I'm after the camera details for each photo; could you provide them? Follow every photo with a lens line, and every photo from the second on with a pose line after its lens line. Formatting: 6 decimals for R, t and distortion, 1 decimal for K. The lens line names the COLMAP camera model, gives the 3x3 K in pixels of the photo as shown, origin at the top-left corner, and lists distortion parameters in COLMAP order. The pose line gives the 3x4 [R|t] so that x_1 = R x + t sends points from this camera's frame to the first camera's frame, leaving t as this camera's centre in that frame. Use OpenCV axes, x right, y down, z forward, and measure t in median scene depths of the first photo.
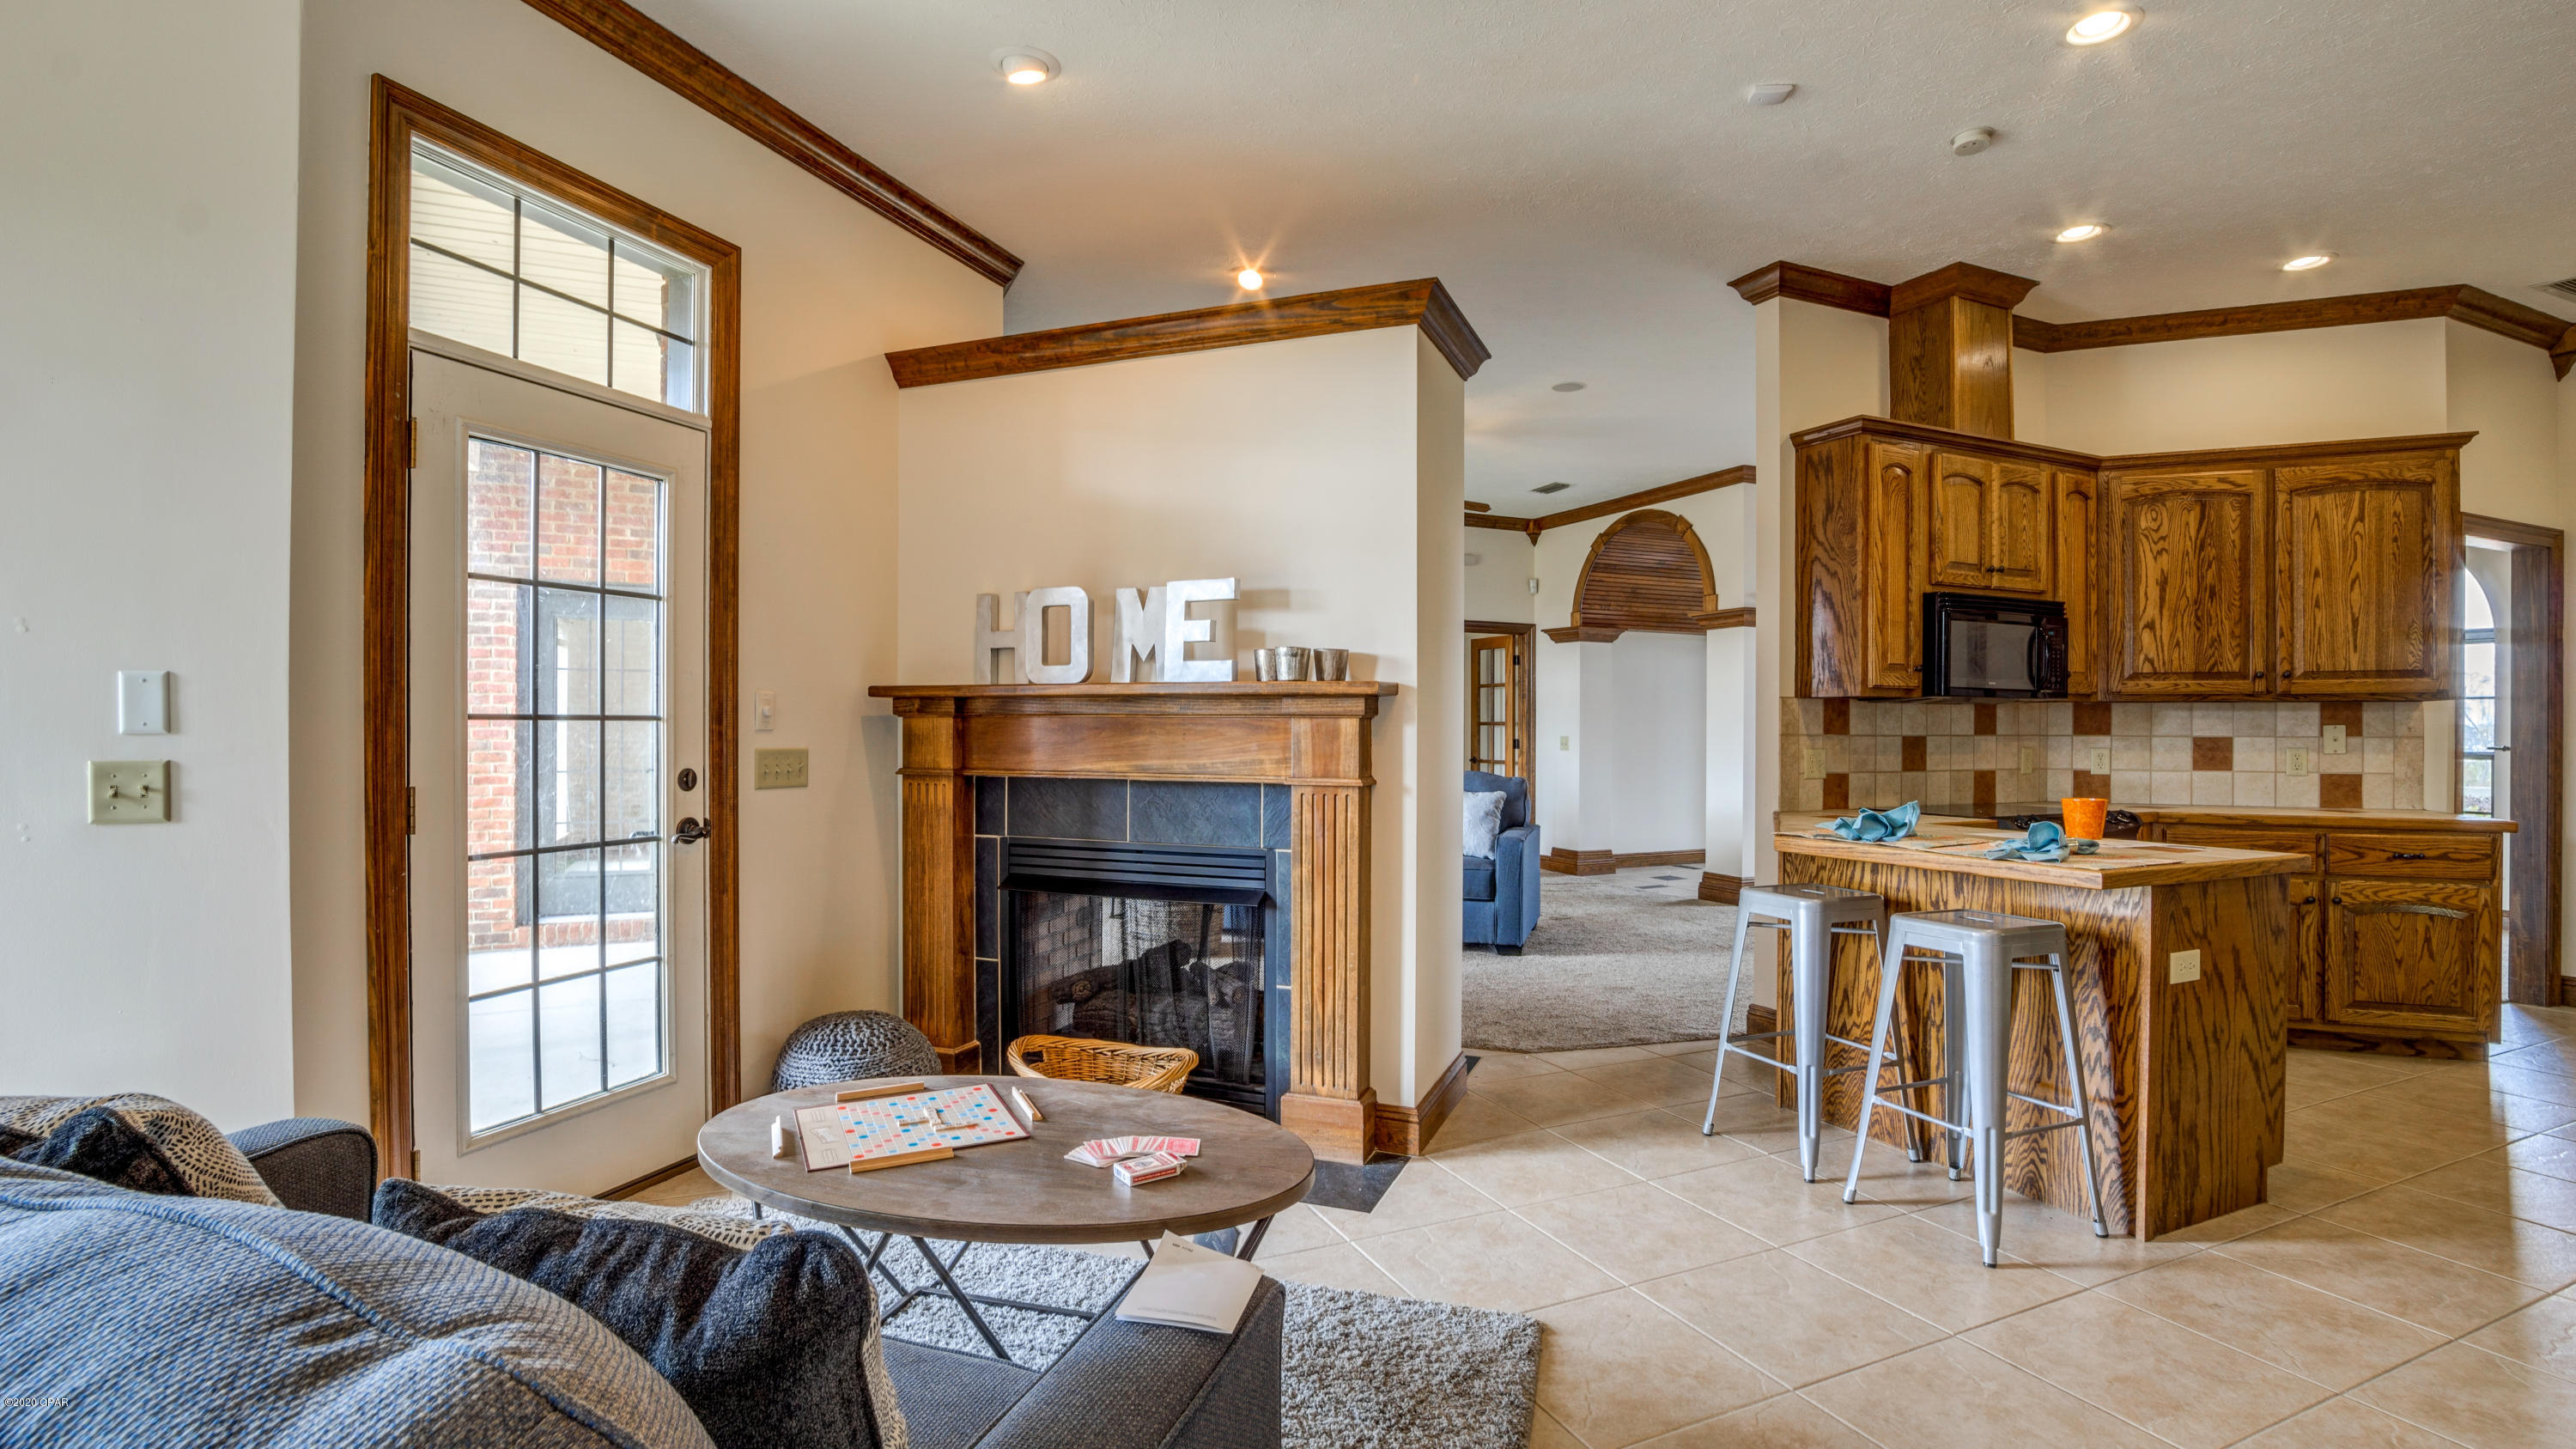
lens RADIAL K [[1195.5, 0, 1288.0], [0, 1195.5, 724.5], [0, 0, 1]] dist [-0.040418, 0.000120]
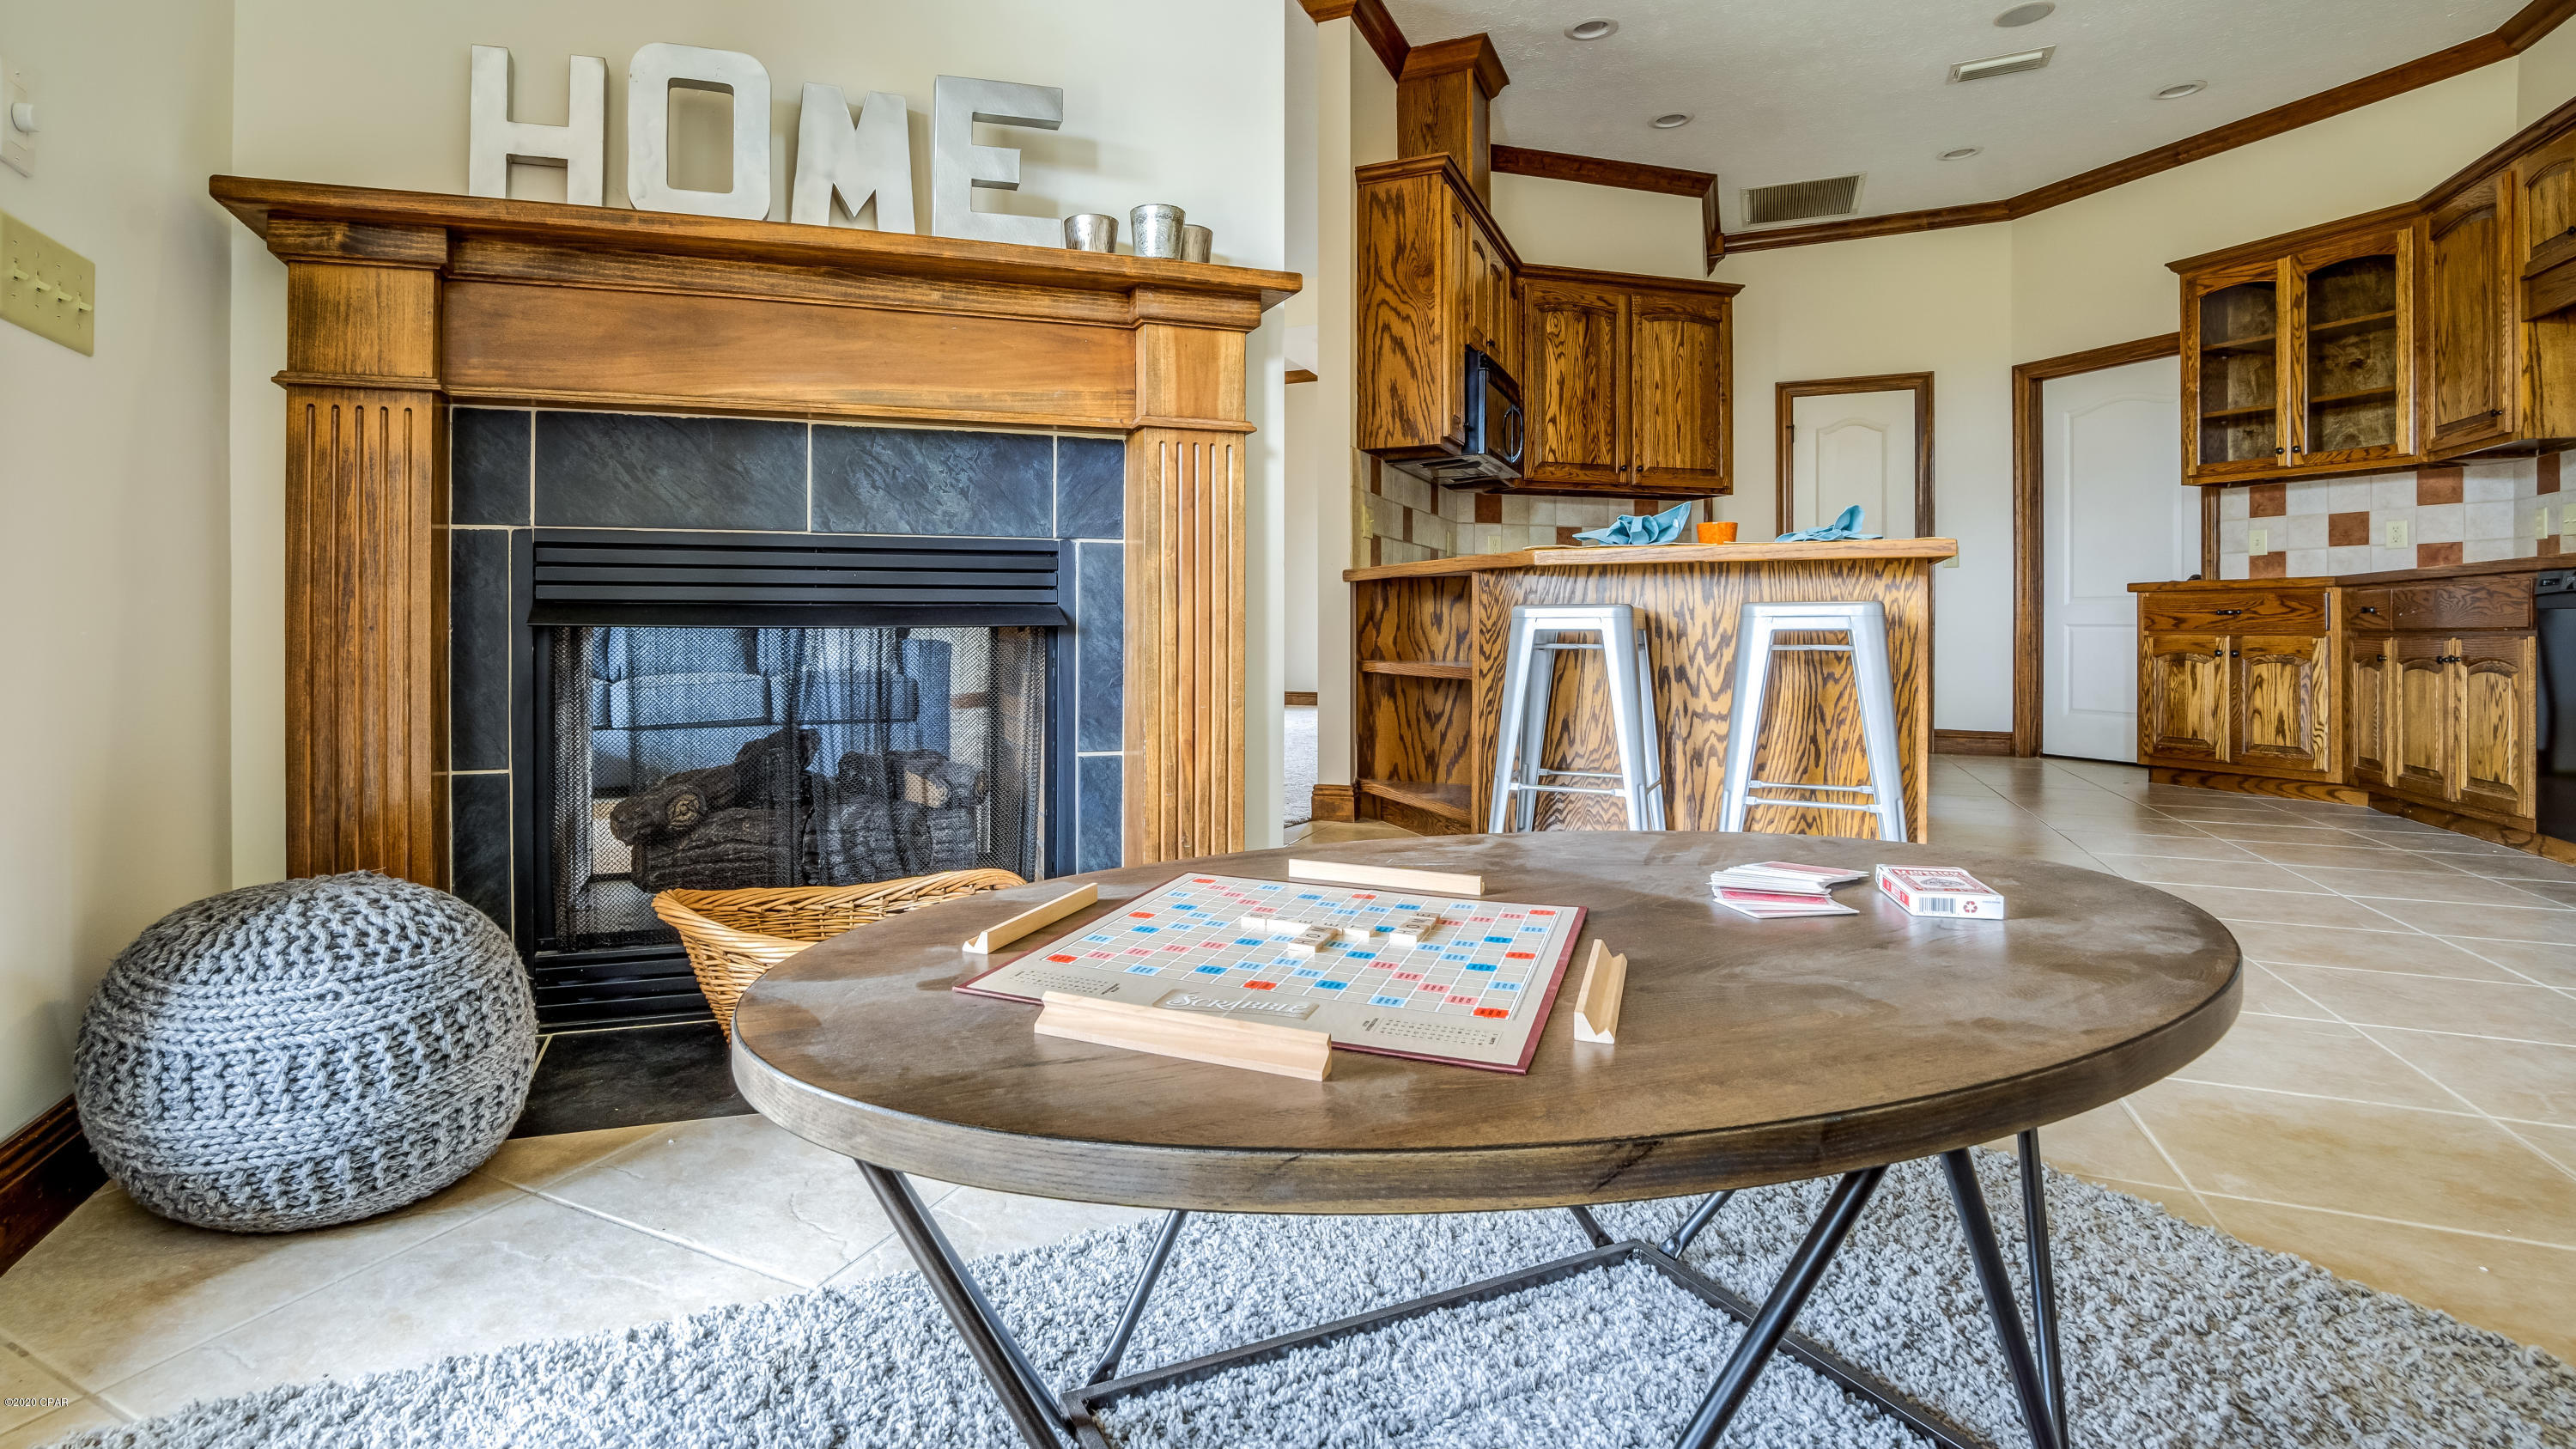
lens RADIAL K [[1238.6, 0, 1288.2], [0, 1238.6, 590.1], [0, 0, 1]] dist [-0.030955, 0.002440]
pose [[0.774493, -0.001409, 0.632581, -0.240427], [0.004327, 0.999986, -0.003070, 0.094013], [-0.632567, 0.005115, 0.774489, 0.289439]]
